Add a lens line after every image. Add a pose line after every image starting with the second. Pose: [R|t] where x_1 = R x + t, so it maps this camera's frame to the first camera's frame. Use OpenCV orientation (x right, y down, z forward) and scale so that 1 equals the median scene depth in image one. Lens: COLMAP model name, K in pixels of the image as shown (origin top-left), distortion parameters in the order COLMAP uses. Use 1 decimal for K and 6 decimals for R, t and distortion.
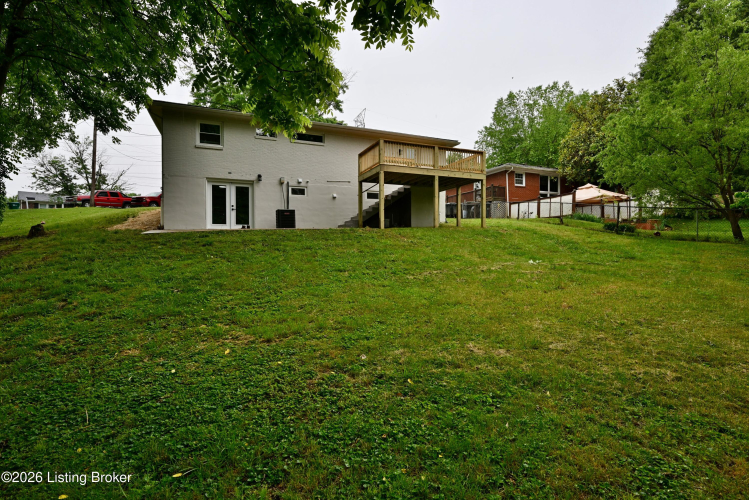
lens RADIAL K [[371.6, 0, 374.4], [0, 371.6, 248.2], [0, 0, 1]] dist [0.000266, 0.000110]
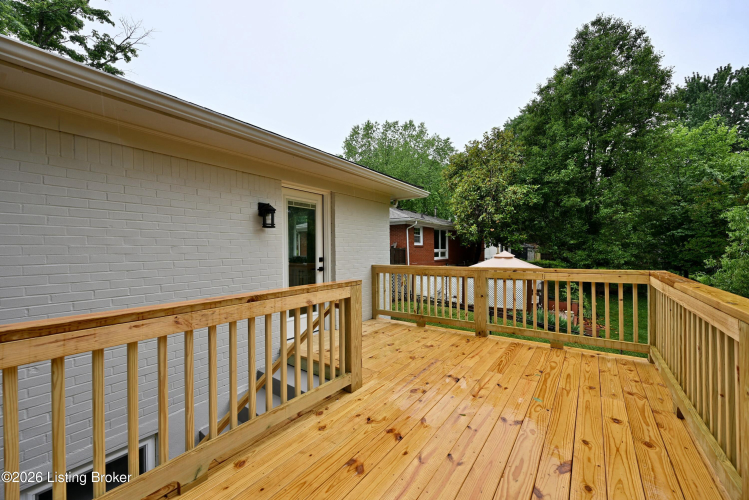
lens RADIAL K [[300.4, 0, 379.7], [0, 300.4, 248.9], [0, 0, 1]] dist [0.002247, 0.000084]
pose [[0.857124, 0.000186, 0.515111, 0.016575], [0.002900, 0.999982, -0.005188, -0.112374], [-0.515102, 0.005941, 0.857108, 0.381085]]
